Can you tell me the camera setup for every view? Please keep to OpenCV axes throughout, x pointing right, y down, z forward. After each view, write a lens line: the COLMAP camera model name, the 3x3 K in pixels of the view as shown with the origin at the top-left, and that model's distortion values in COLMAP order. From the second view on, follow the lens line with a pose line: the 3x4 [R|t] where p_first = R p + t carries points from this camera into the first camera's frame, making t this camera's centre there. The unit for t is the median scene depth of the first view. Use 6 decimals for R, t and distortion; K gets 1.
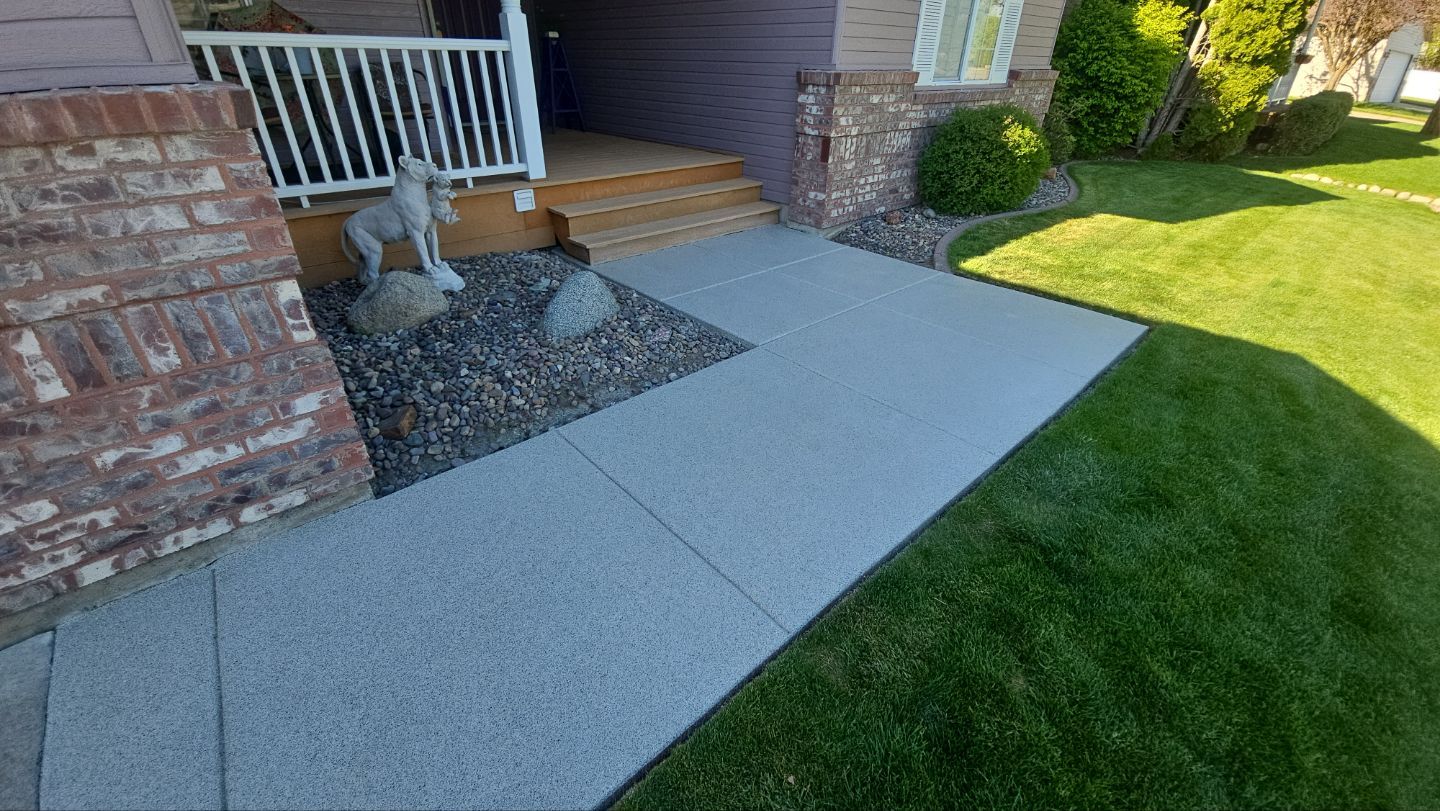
lens RADIAL K [[585.8, 0, 713.8], [0, 585.8, 404.8], [0, 0, 1]] dist [0.011590, -0.009327]
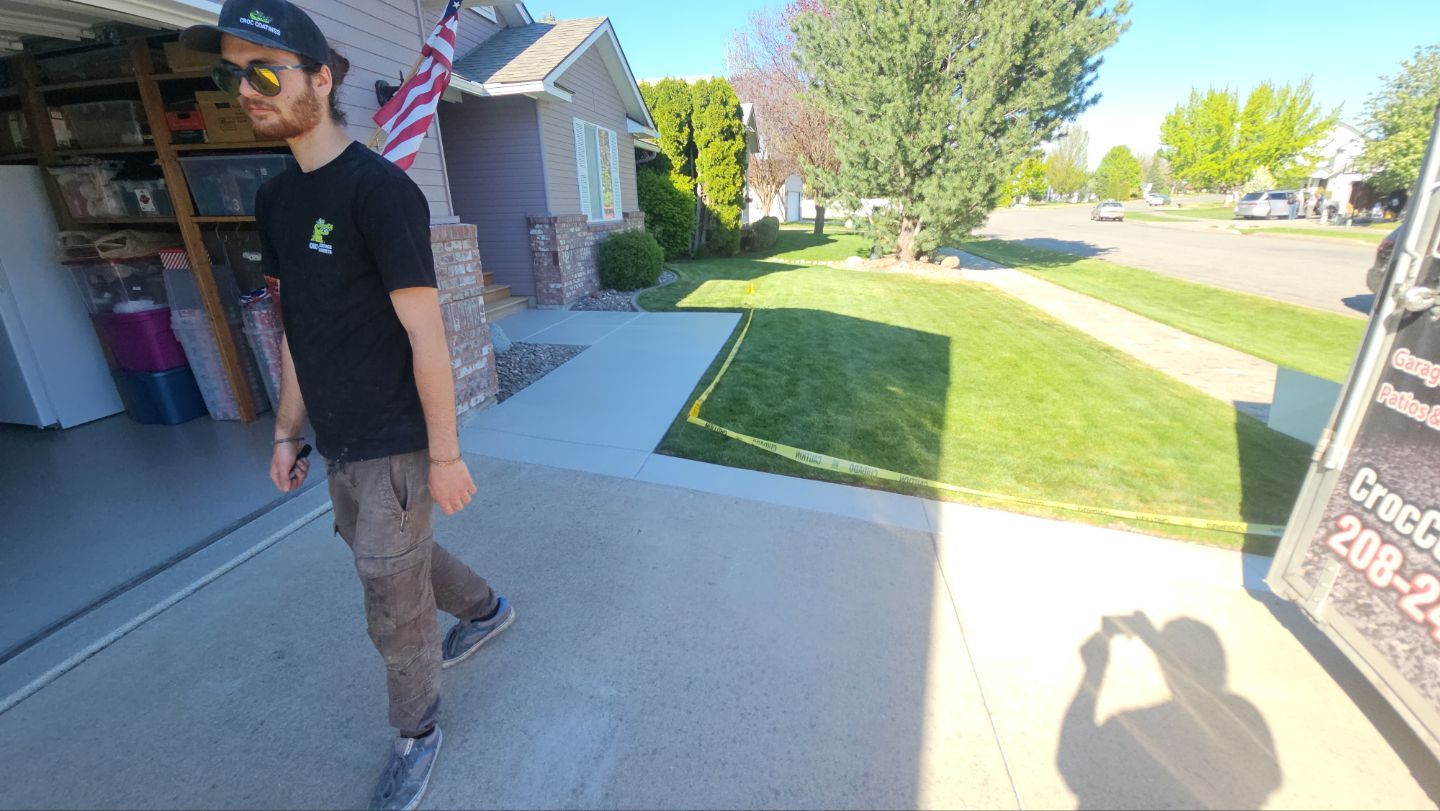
lens RADIAL K [[585.8, 0, 713.8], [0, 585.8, 404.8], [0, 0, 1]] dist [0.011590, -0.009327]
pose [[0.787425, -0.225618, 0.573636, -0.720992], [0.339896, 0.935267, -0.098720, 0.387762], [-0.514229, 0.272712, 0.813140, -0.678386]]
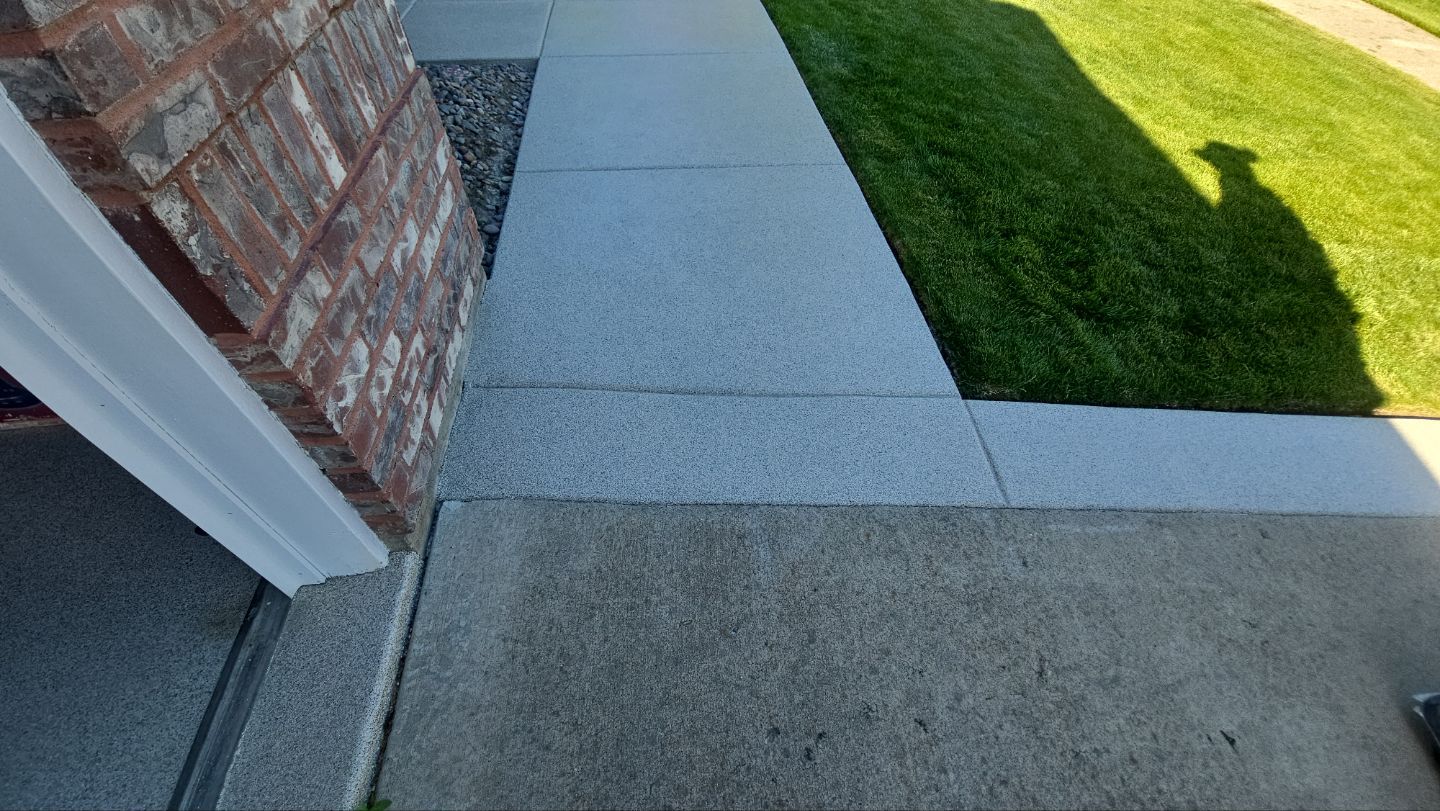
lens RADIAL K [[585.8, 0, 713.8], [0, 585.8, 404.8], [0, 0, 1]] dist [0.011590, -0.009327]
pose [[0.587845, -0.615840, 0.524575, -0.591867], [0.412632, 0.786008, 0.460355, 0.024924], [-0.695825, -0.054161, 0.716166, 0.068291]]
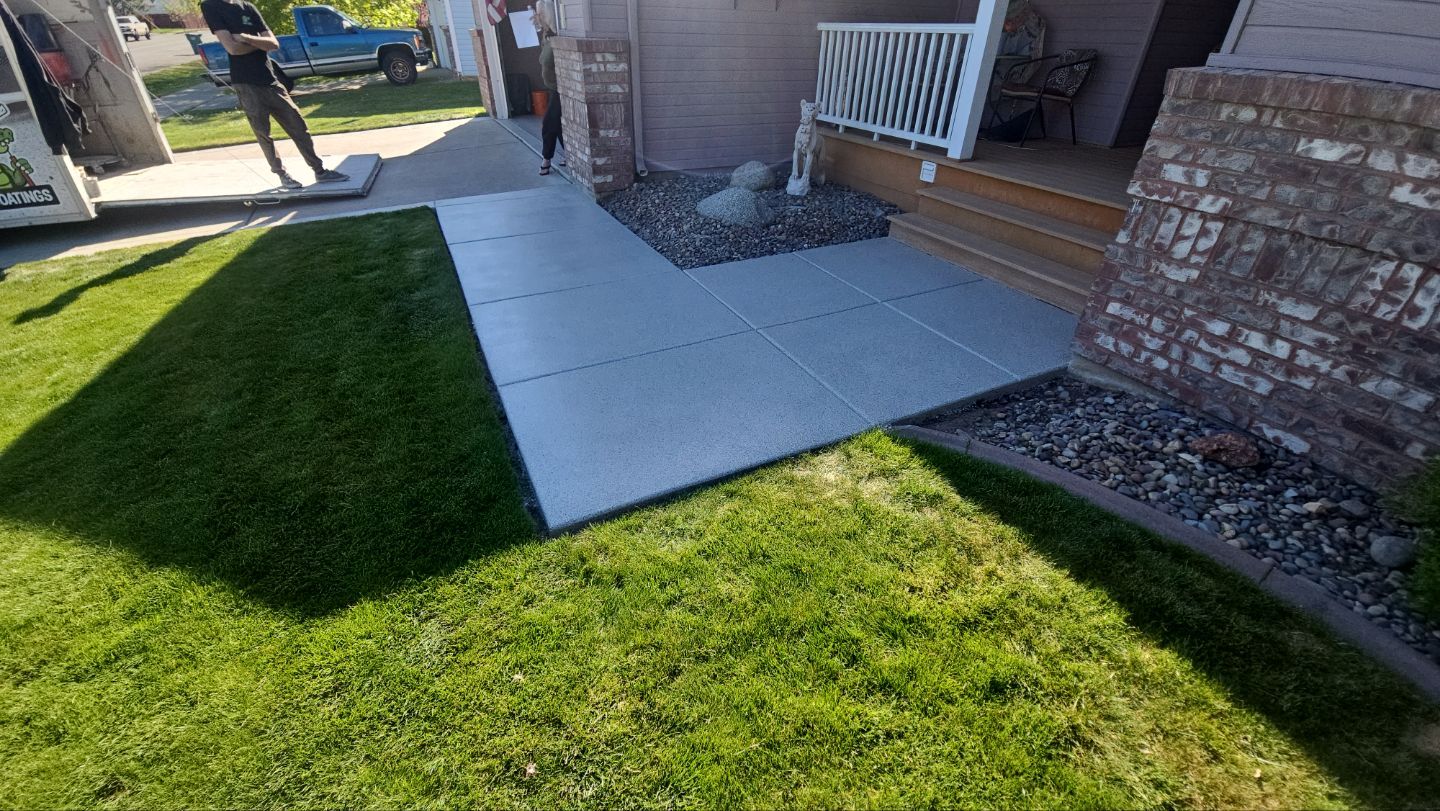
lens RADIAL K [[574.8, 0, 703.5], [0, 574.8, 401.6], [0, 0, 1]] dist [0.005266, -0.008065]
pose [[-0.290051, 0.506103, -0.812238, 1.135141], [-0.496760, 0.645808, 0.579795, -0.620272], [0.817985, 0.571657, 0.064095, 1.065346]]
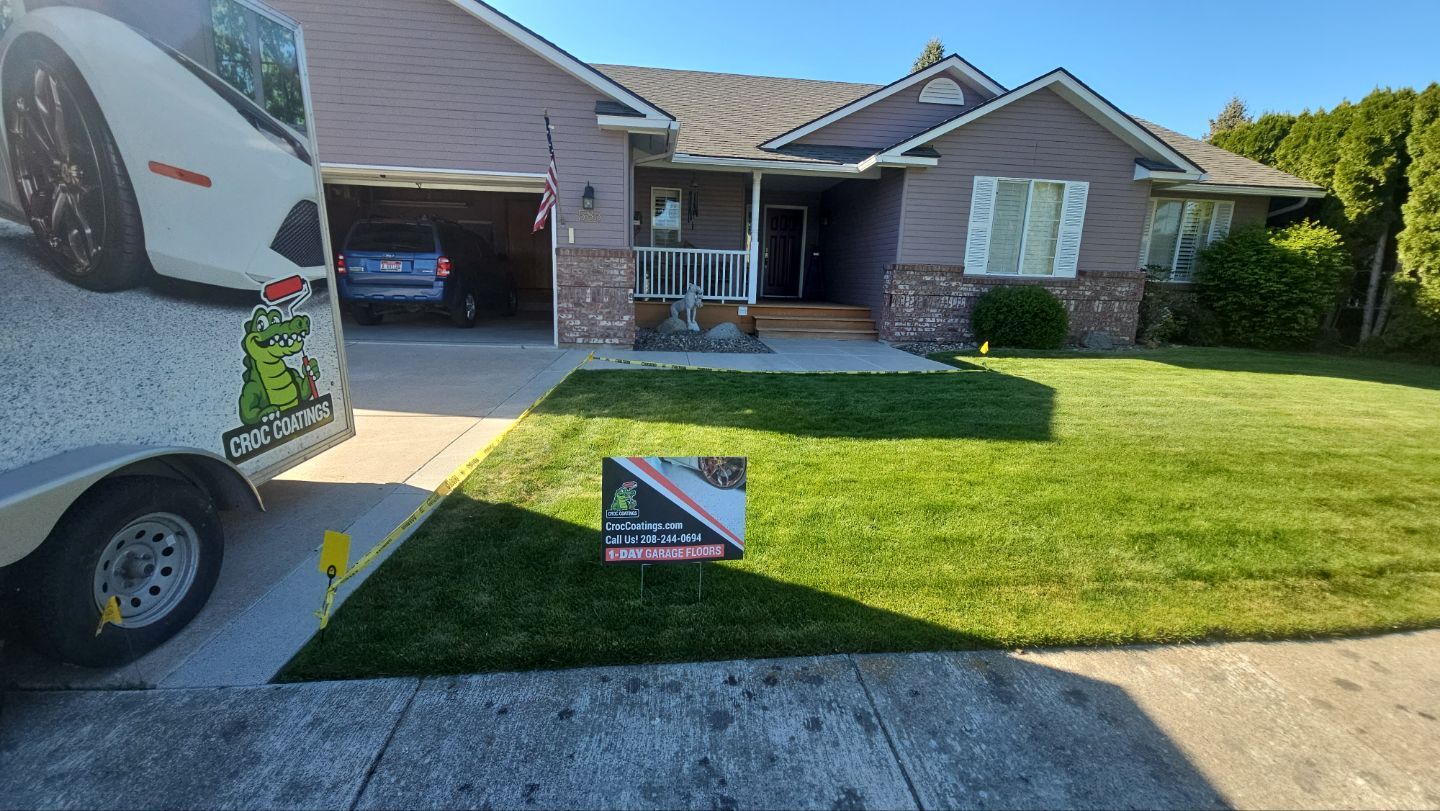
lens RADIAL K [[585.8, 0, 713.8], [0, 585.8, 404.8], [0, 0, 1]] dist [0.011590, -0.009327]
pose [[0.801131, 0.140713, -0.581712, 1.261884], [-0.324074, 0.919135, -0.223980, 0.702111], [0.503155, 0.367955, 0.781949, -0.939032]]
